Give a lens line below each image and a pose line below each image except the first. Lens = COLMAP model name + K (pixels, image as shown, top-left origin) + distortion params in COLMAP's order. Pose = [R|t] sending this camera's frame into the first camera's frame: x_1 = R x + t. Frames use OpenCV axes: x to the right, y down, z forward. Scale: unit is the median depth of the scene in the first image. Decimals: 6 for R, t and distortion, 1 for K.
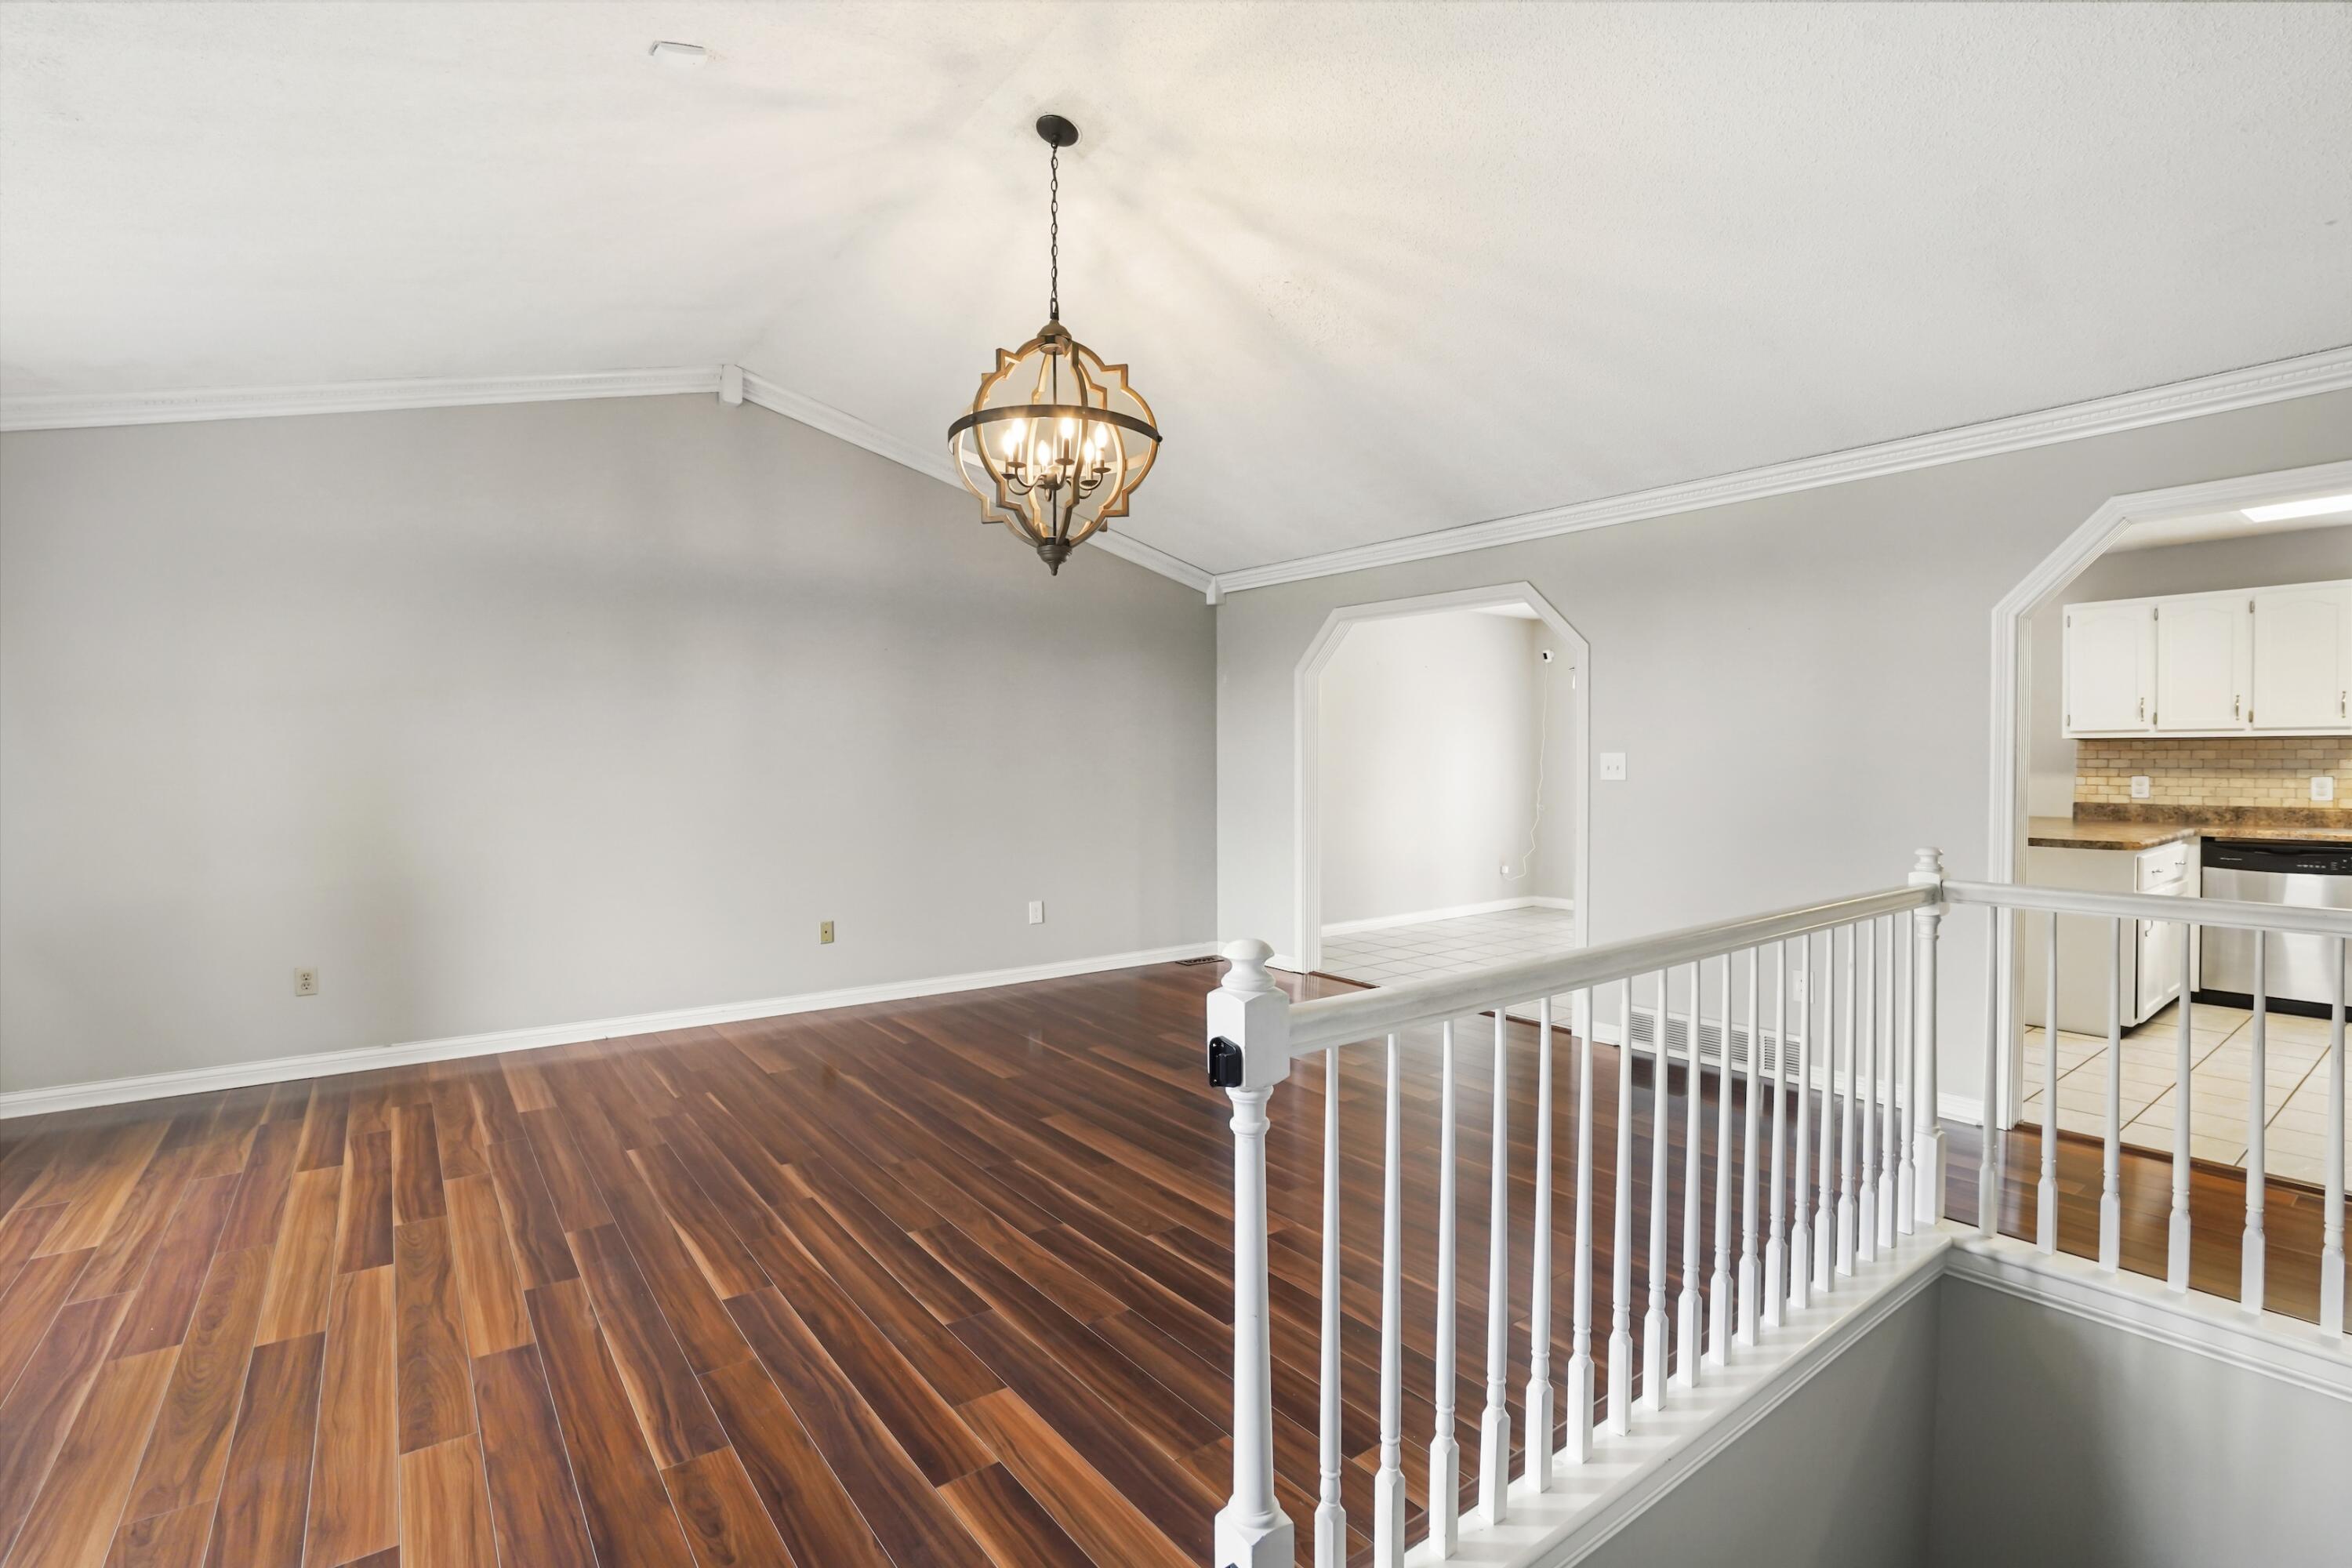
lens RADIAL K [[1082.6, 0, 1173.1], [0, 1082.6, 777.8], [0, 0, 1]] dist [-0.058721, 0.021173]
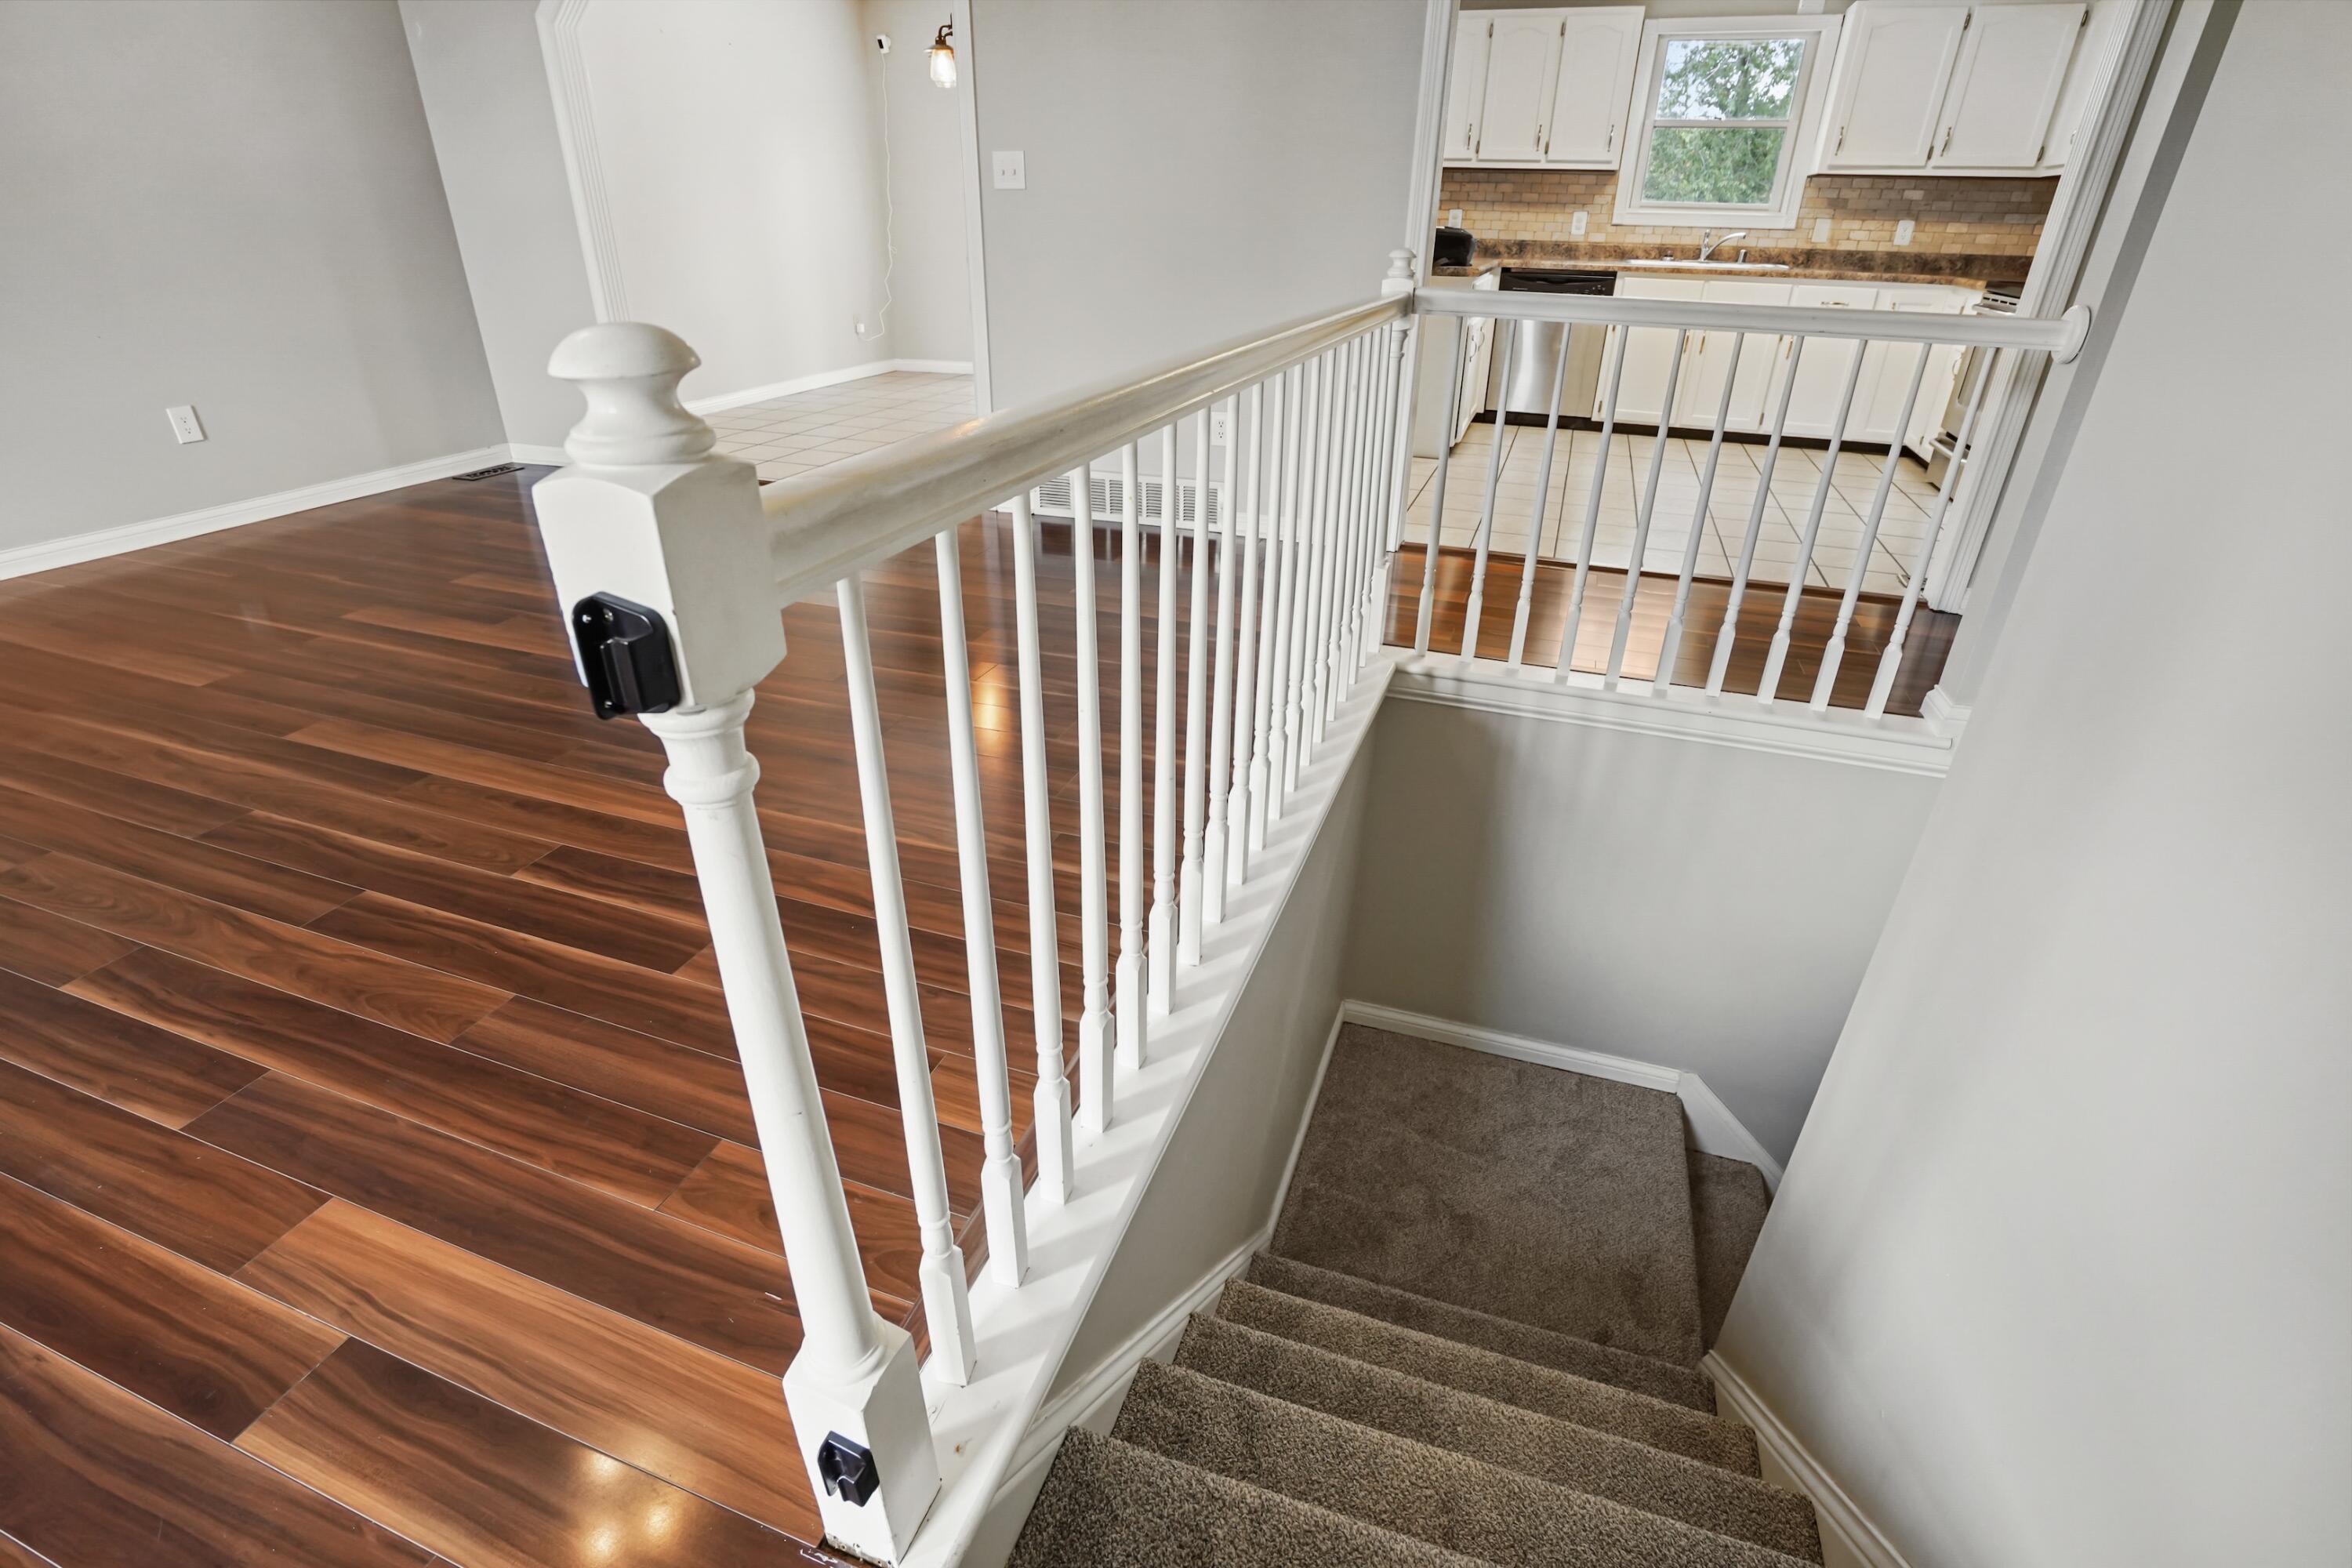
lens RADIAL K [[1082.6, 0, 1173.1], [0, 1082.6, 777.8], [0, 0, 1]] dist [-0.058721, 0.021173]
pose [[0.831370, -0.245002, 0.498797, 0.004232], [-0.007326, 0.892659, 0.450672, 0.059648], [-0.555671, -0.378330, 0.740335, 0.275887]]
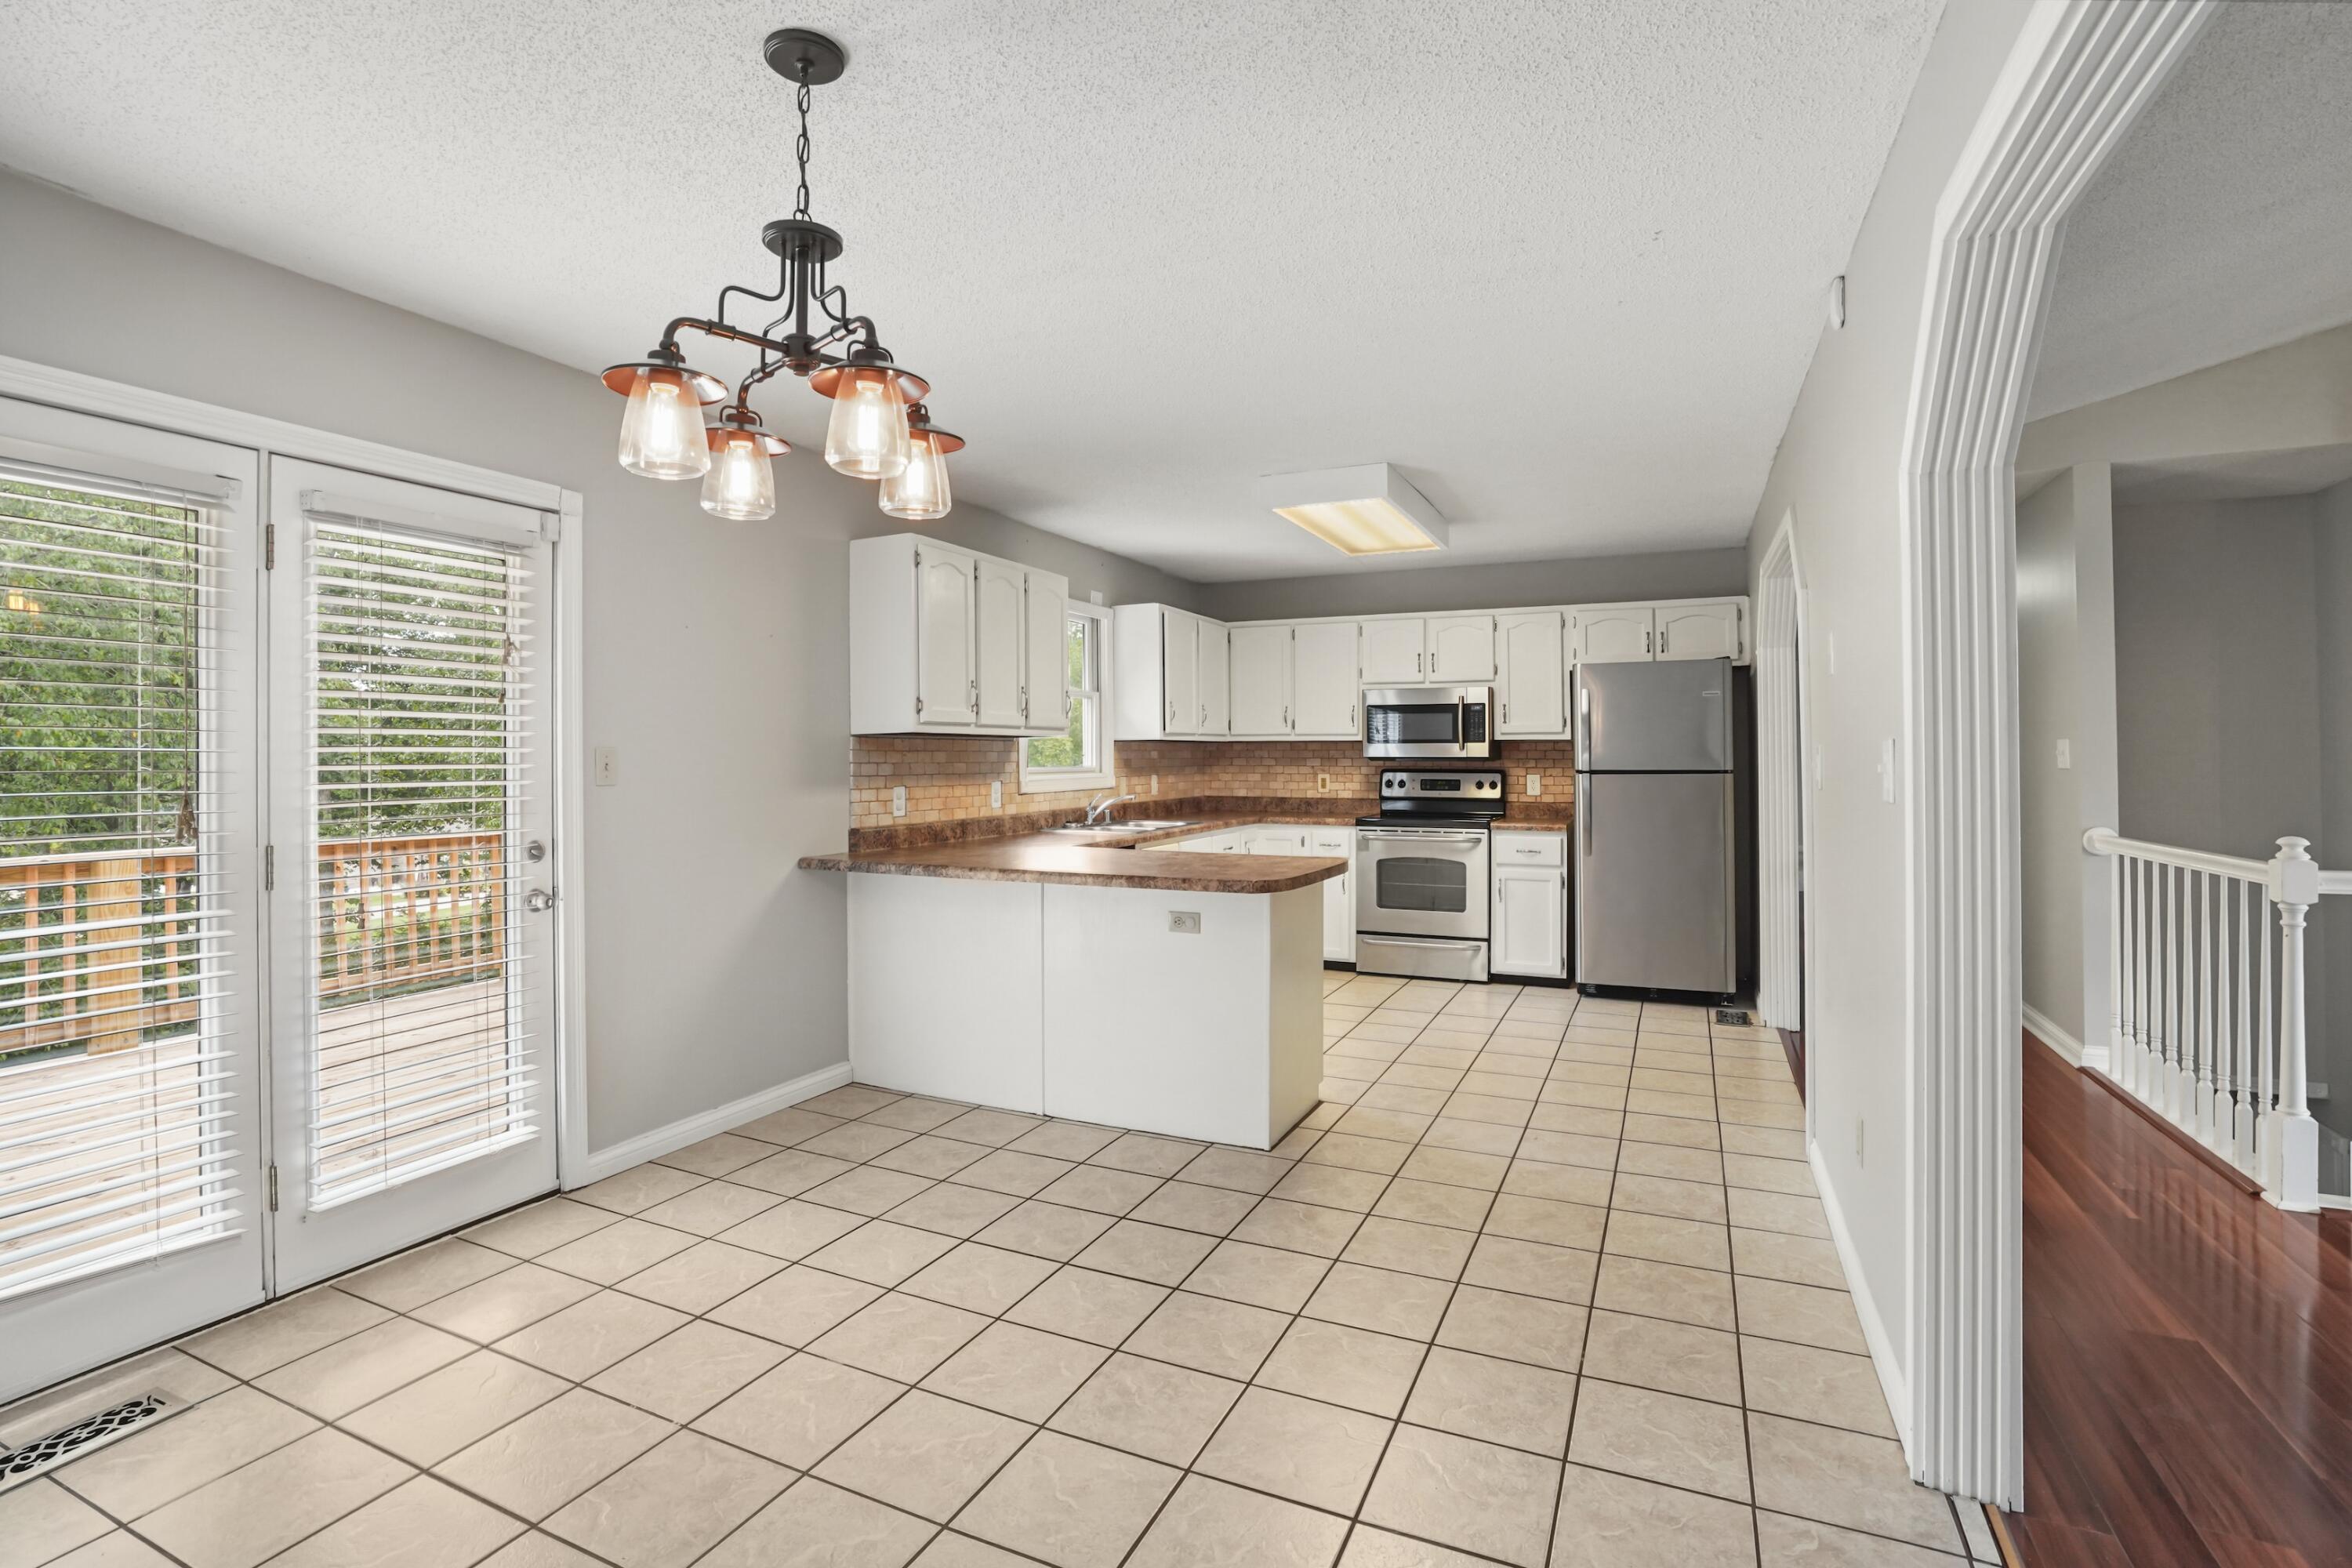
lens RADIAL K [[1082.6, 0, 1173.1], [0, 1082.6, 777.8], [0, 0, 1]] dist [-0.058721, 0.021173]
pose [[-0.486019, -0.015891, 0.873804, 0.350186], [0.013640, 0.999575, 0.025765, -0.048865], [-0.873842, 0.024441, -0.485596, 2.400392]]
